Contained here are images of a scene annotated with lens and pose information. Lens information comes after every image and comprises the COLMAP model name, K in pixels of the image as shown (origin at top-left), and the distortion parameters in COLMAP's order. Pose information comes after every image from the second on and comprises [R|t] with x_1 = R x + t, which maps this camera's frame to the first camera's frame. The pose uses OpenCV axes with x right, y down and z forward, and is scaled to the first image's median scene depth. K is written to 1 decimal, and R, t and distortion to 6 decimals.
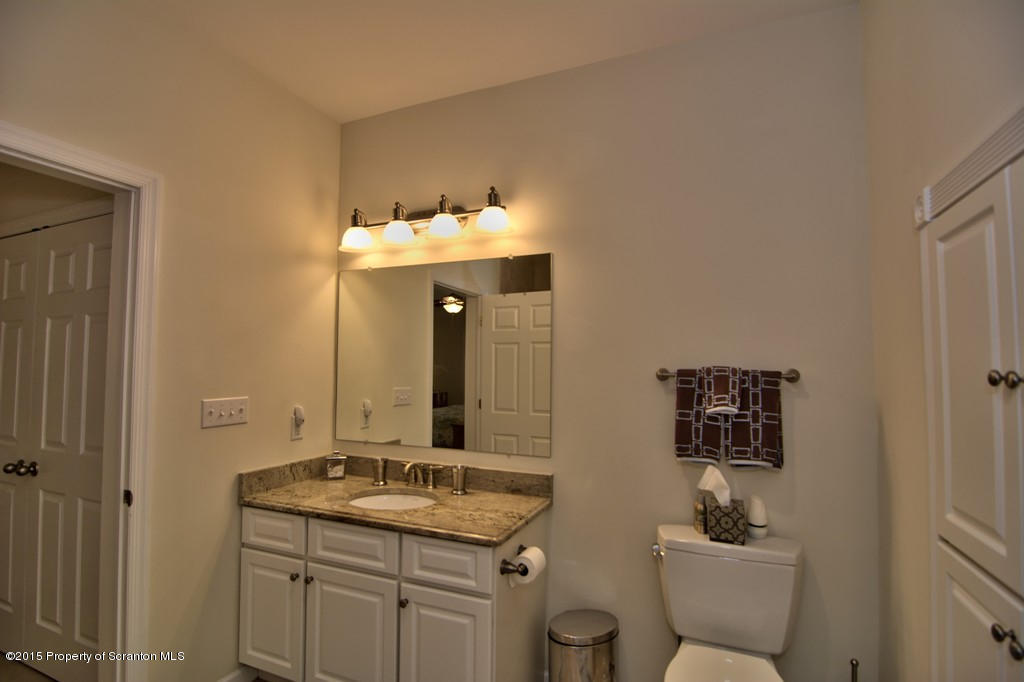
lens RADIAL K [[489.9, 0, 511.4], [0, 489.9, 346.4], [0, 0, 1]] dist [0.001306, -0.013989]
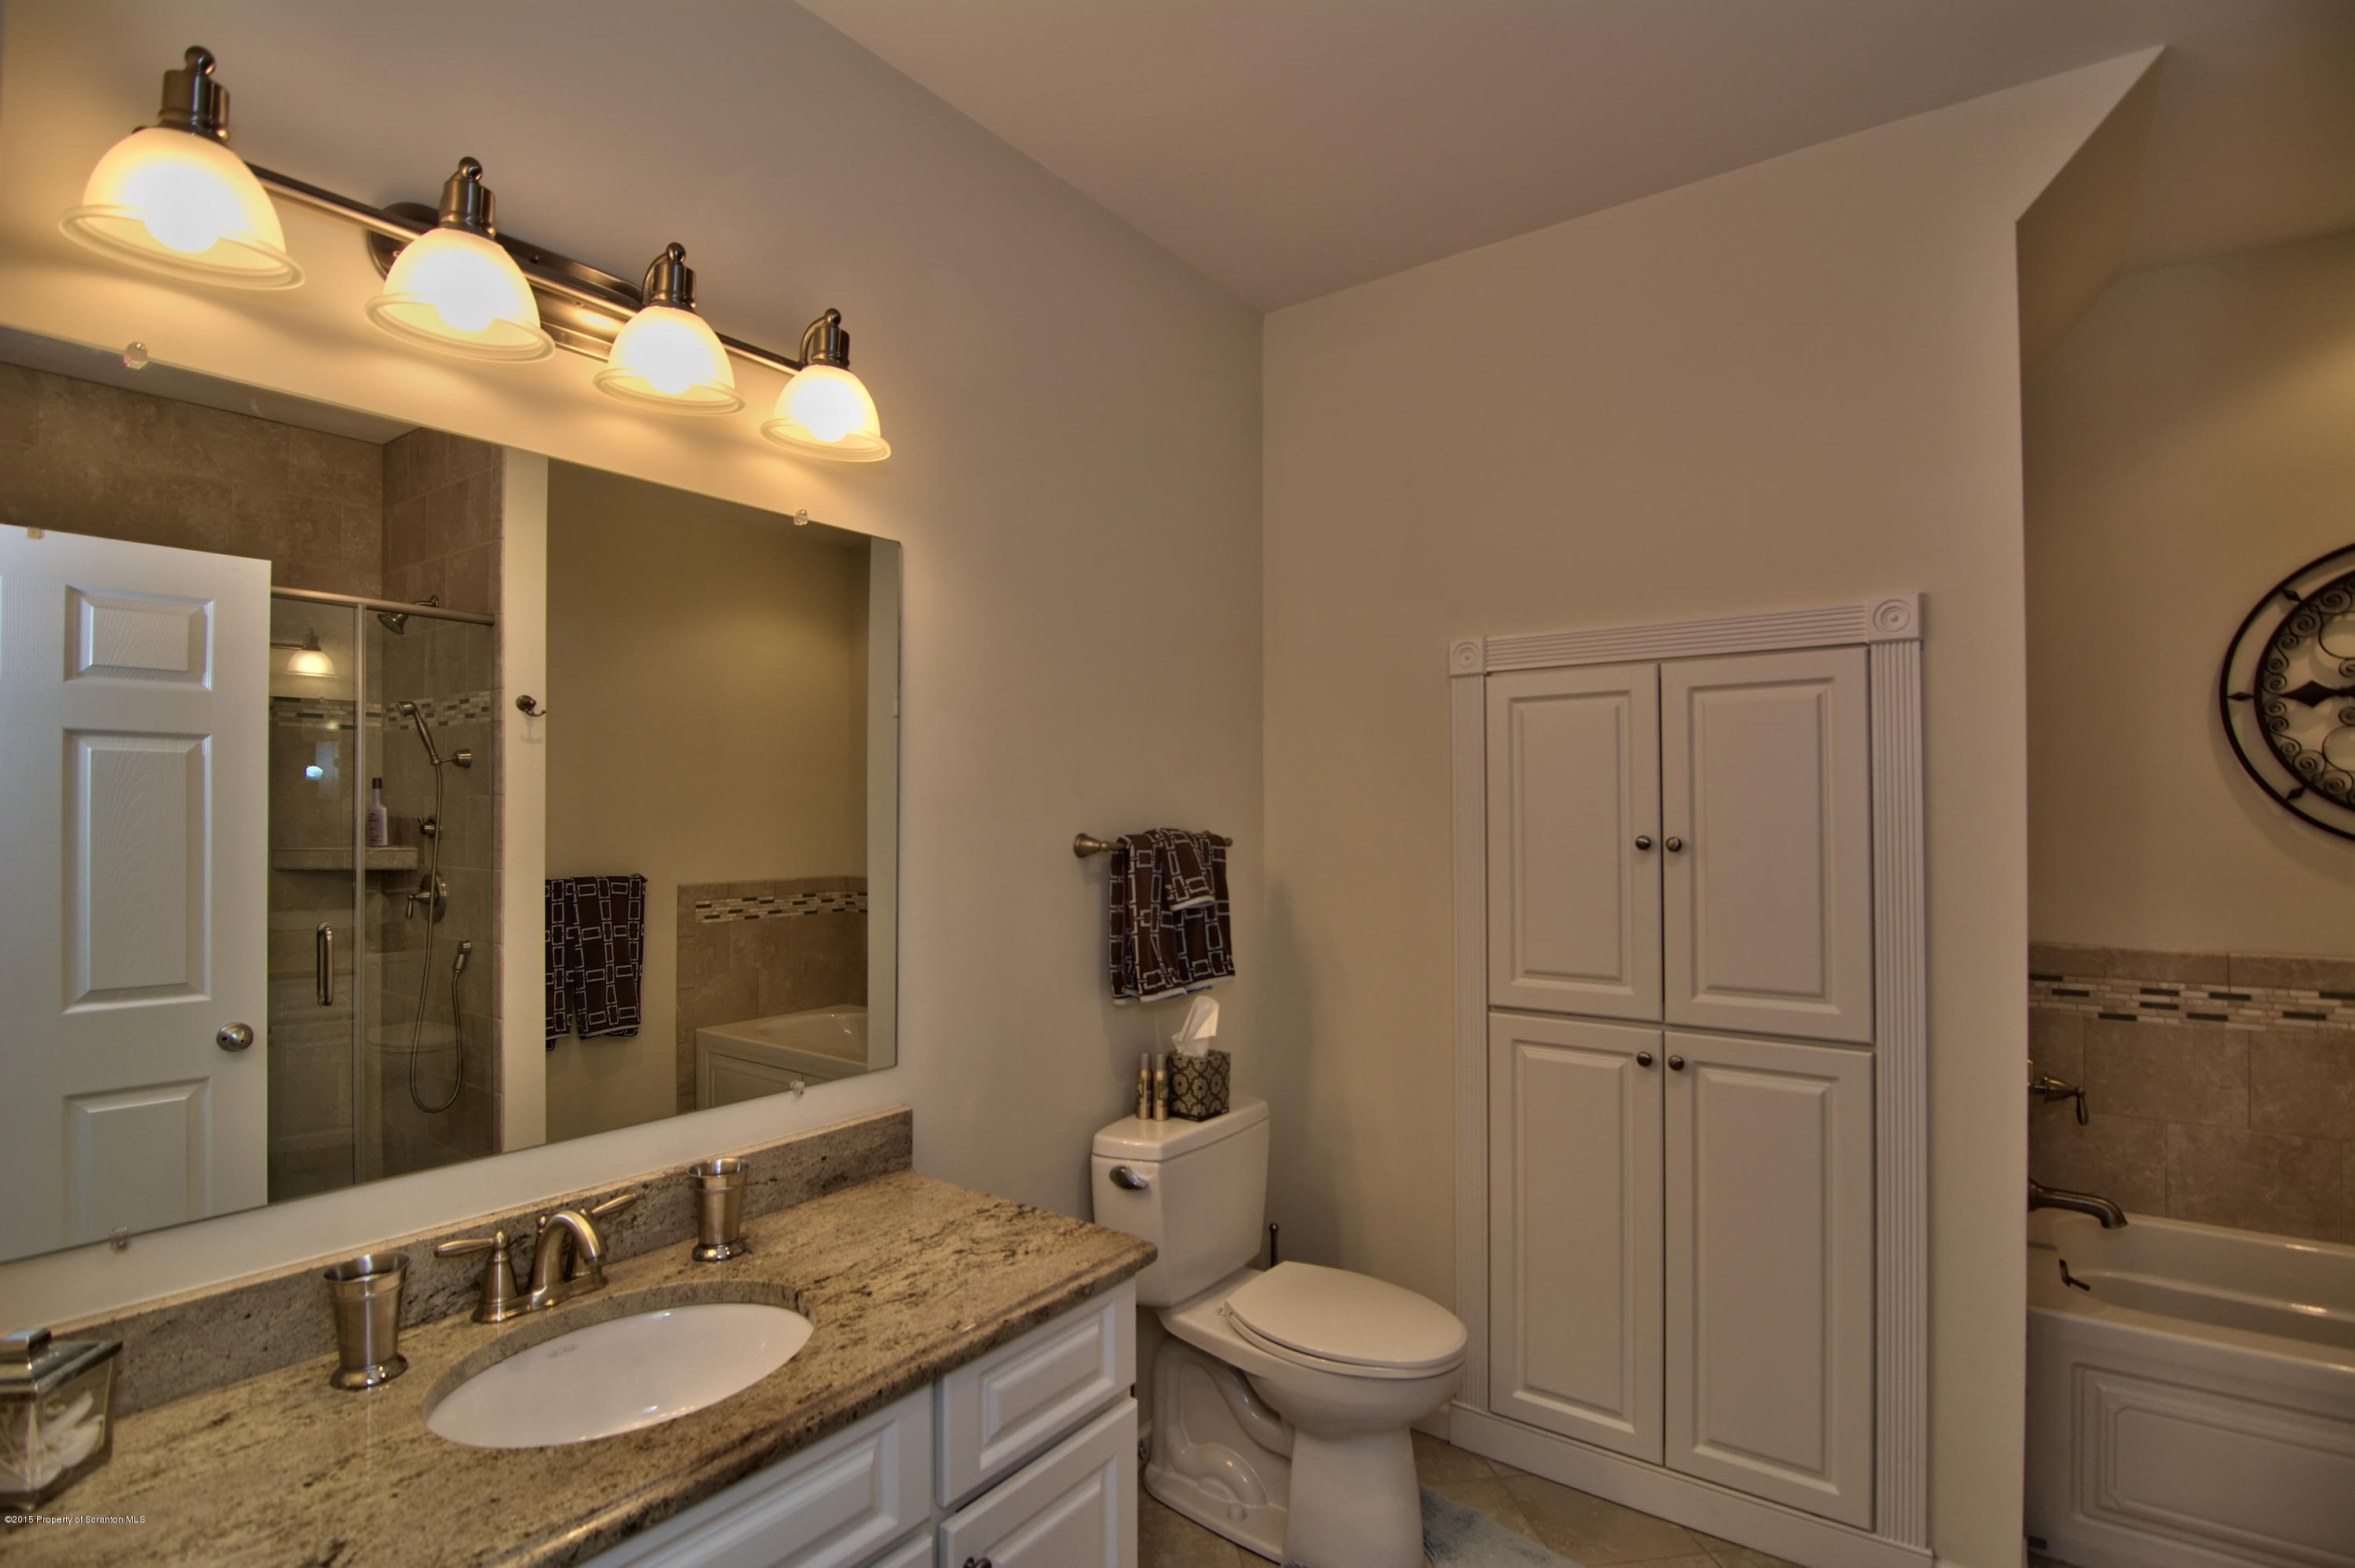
lens RADIAL K [[1126.6, 0, 1176.1], [0, 1126.6, 796.4], [0, 0, 1]] dist [0.001306, -0.013989]
pose [[0.228167, 0.006008, 0.973603, -0.839774], [-0.044688, 0.998992, 0.004308, -0.003986], [-0.972596, -0.044491, 0.228205, 0.653938]]
